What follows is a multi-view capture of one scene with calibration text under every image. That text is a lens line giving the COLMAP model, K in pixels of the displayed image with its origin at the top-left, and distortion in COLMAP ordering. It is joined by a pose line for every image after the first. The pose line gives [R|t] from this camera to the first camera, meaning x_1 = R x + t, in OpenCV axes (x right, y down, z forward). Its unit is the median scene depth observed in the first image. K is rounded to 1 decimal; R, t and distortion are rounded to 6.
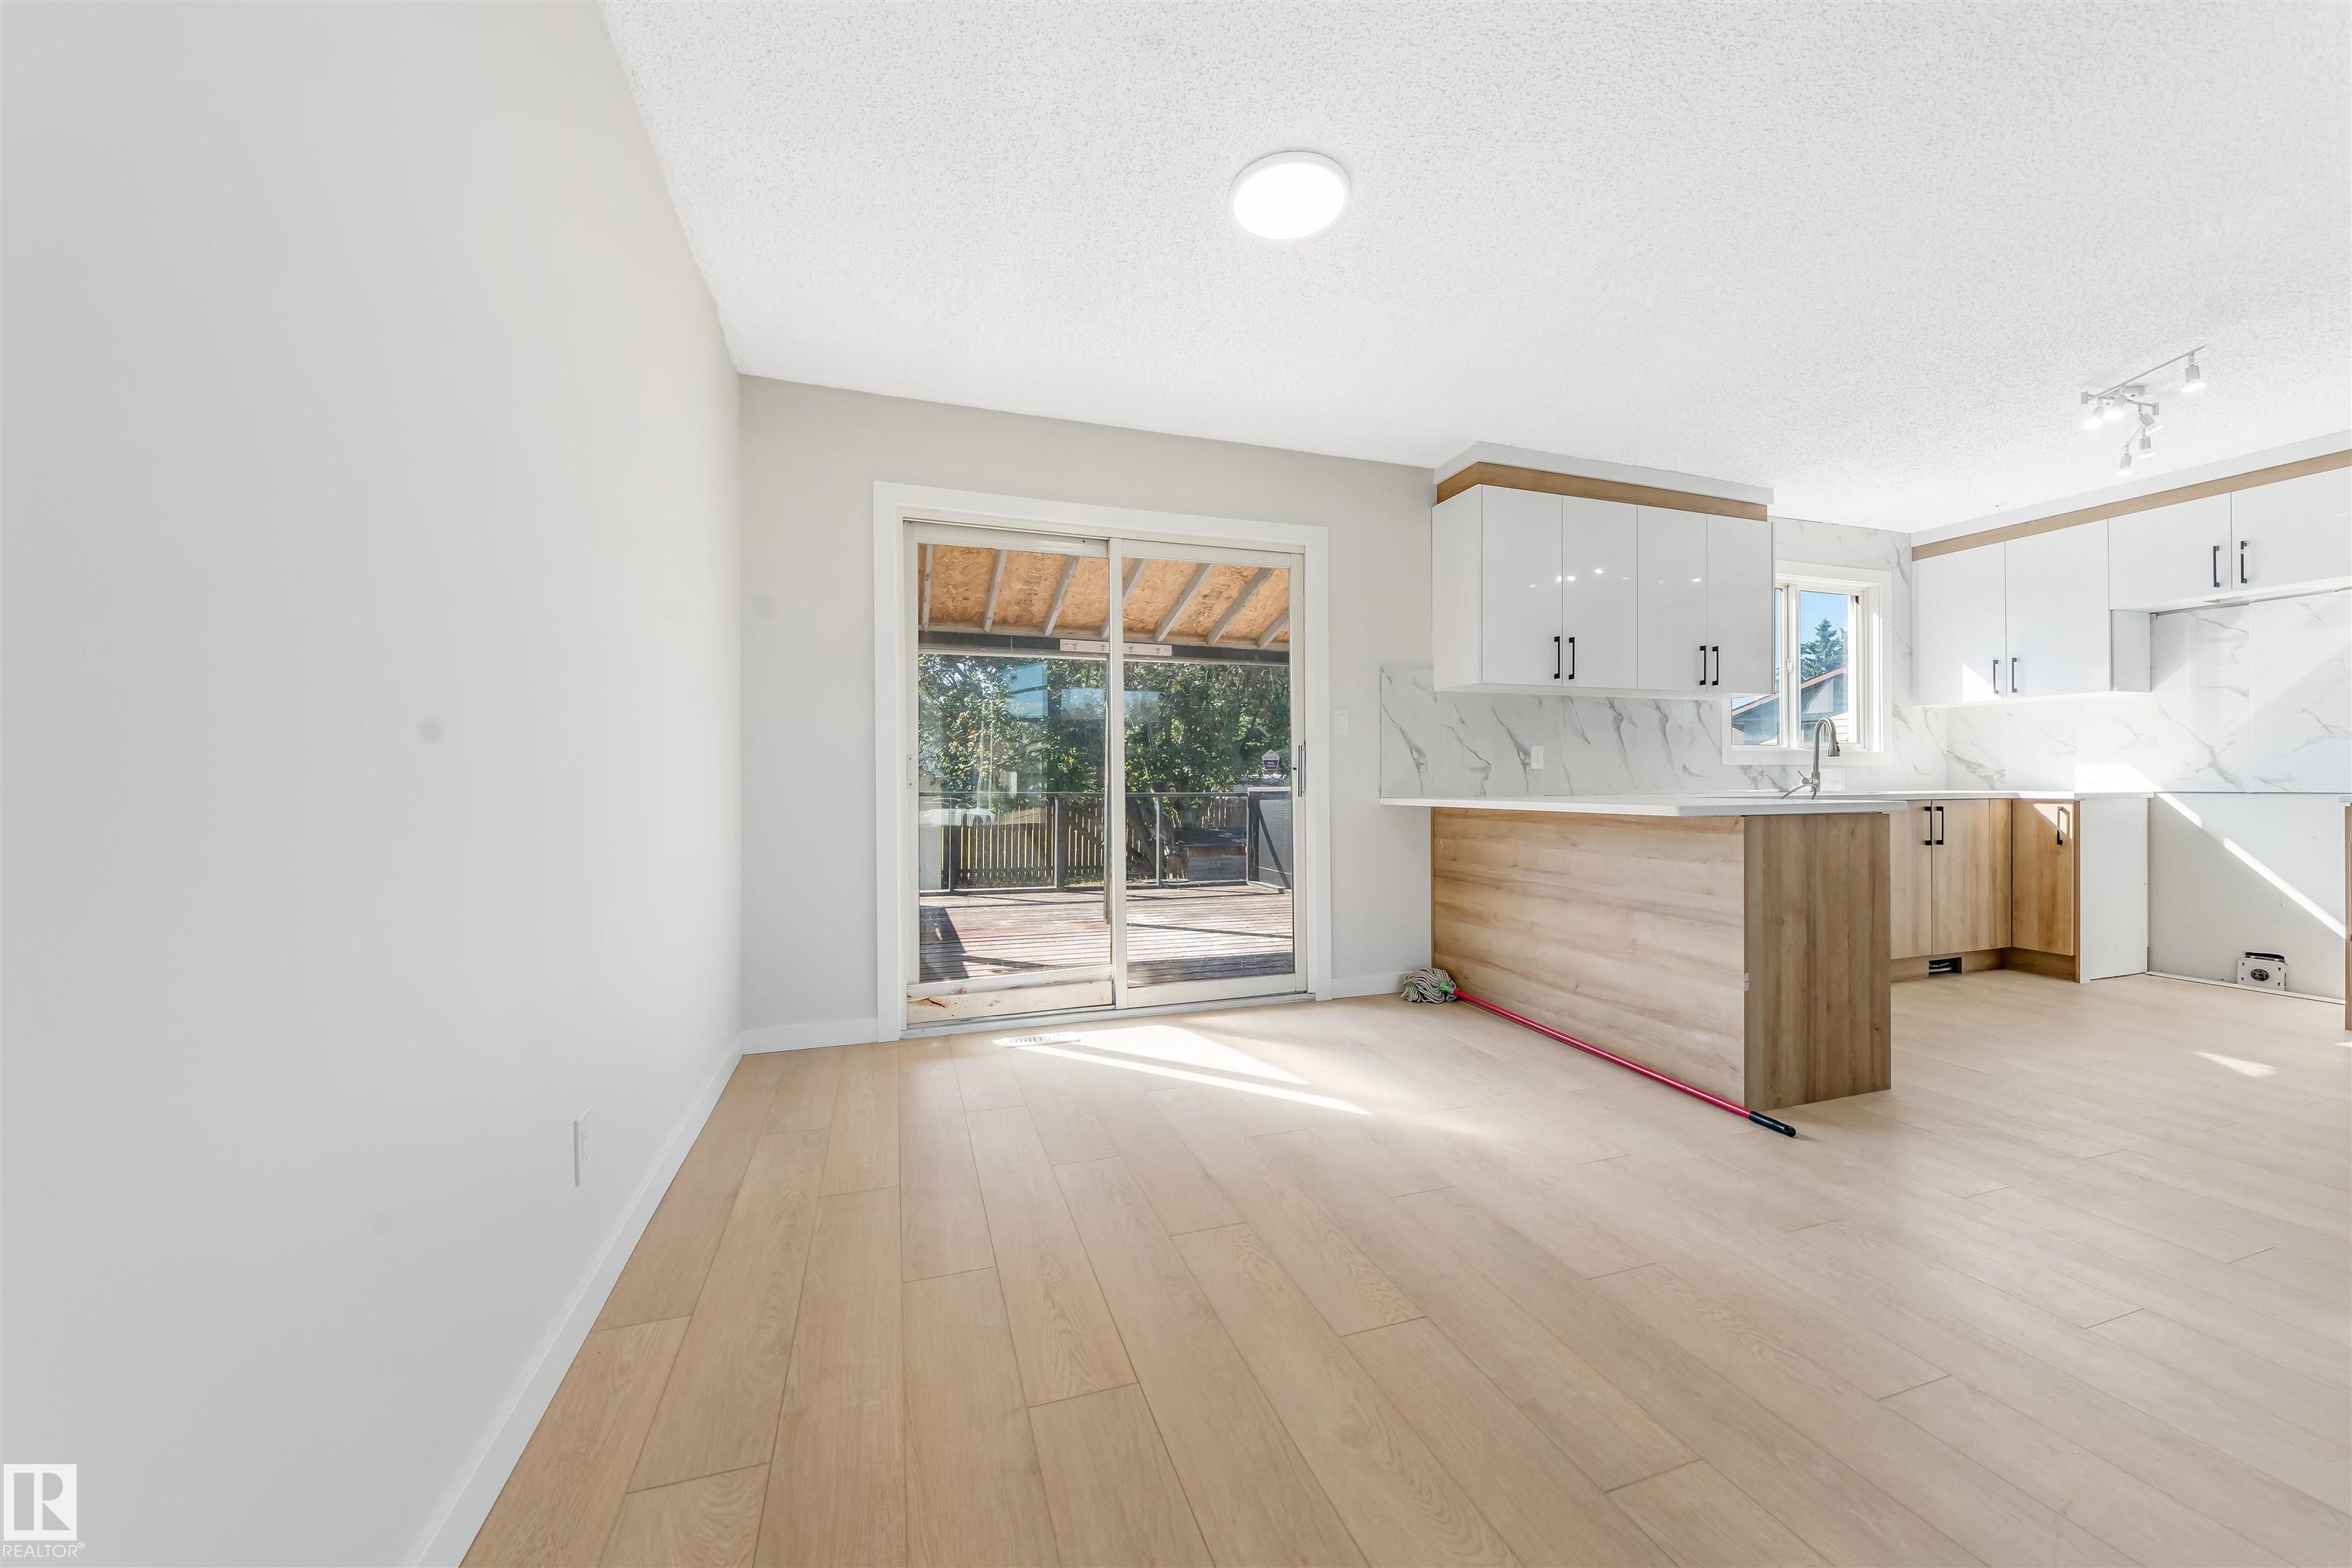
lens RADIAL K [[870.8, 0, 1174.1], [0, 870.8, 778.0], [0, 0, 1]] dist [-0.001728, -0.000051]
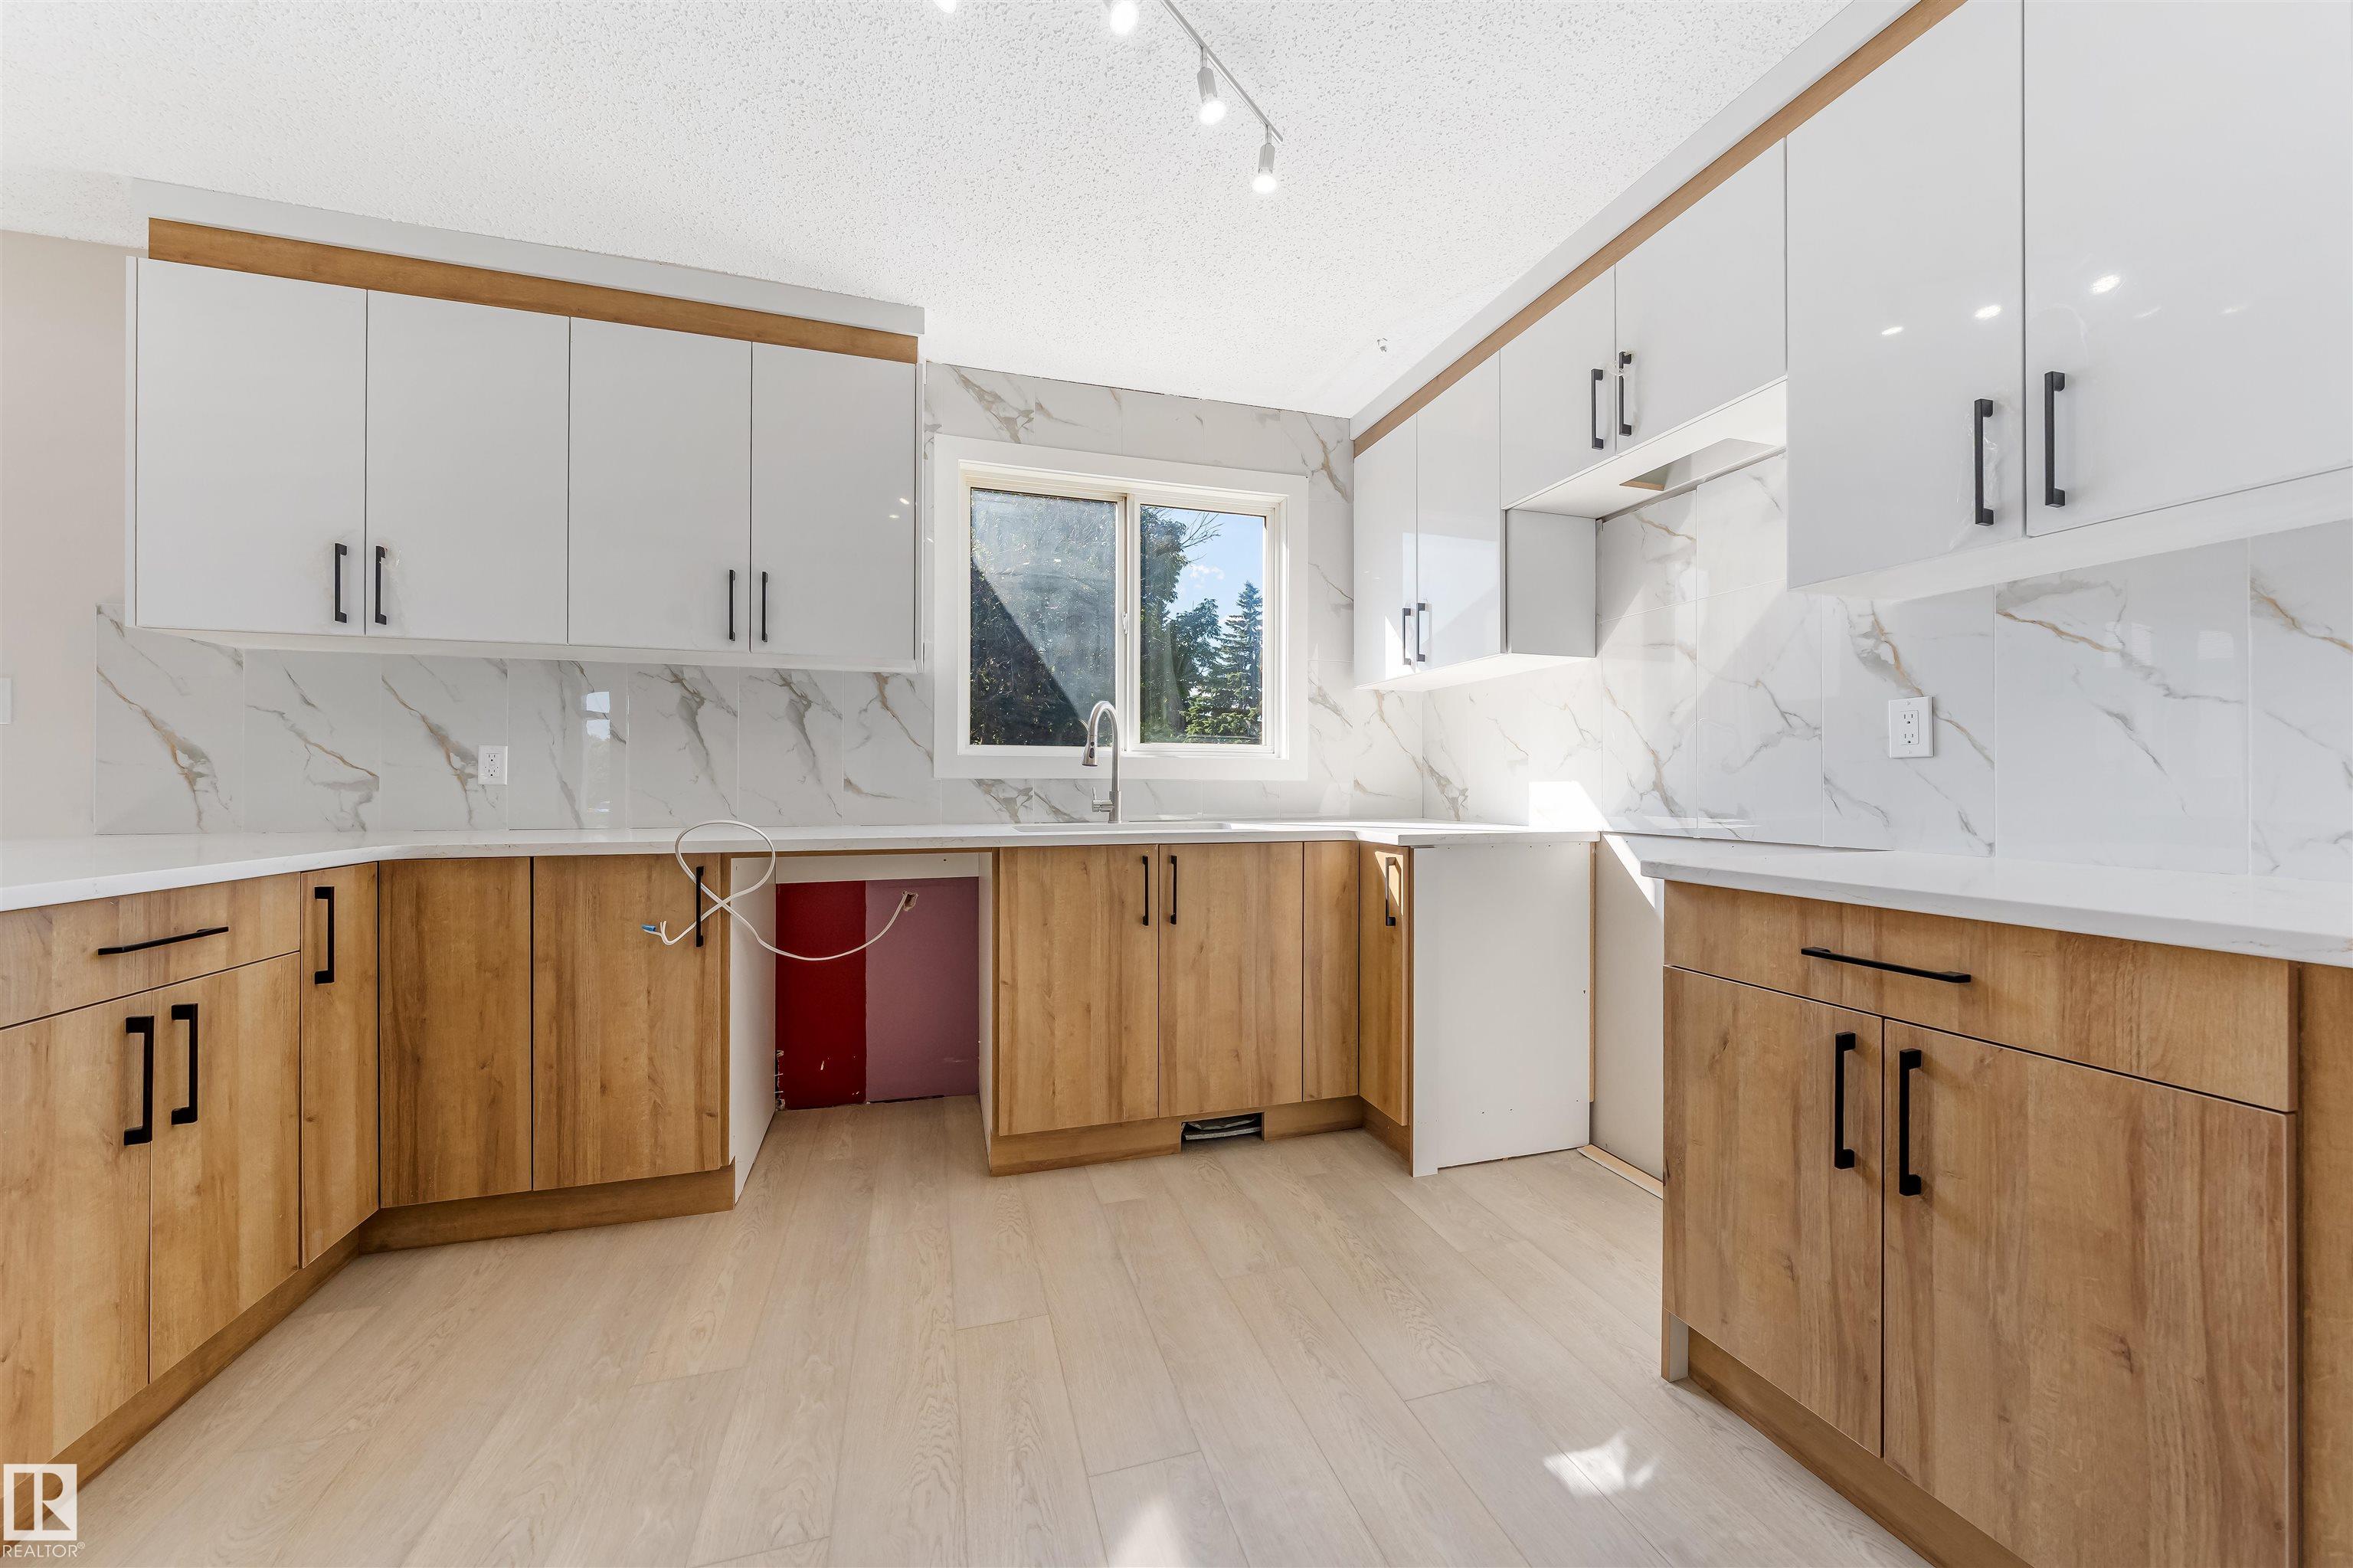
lens RADIAL K [[936.9, 0, 1002.3], [0, 936.9, 779.9], [0, 0, 1]] dist [-0.000774, -0.000217]
pose [[0.999240, 0.006732, -0.038394, 0.814473], [-0.006837, 0.999973, -0.002610, -0.014807], [0.038375, 0.002870, 0.999259, 0.396421]]
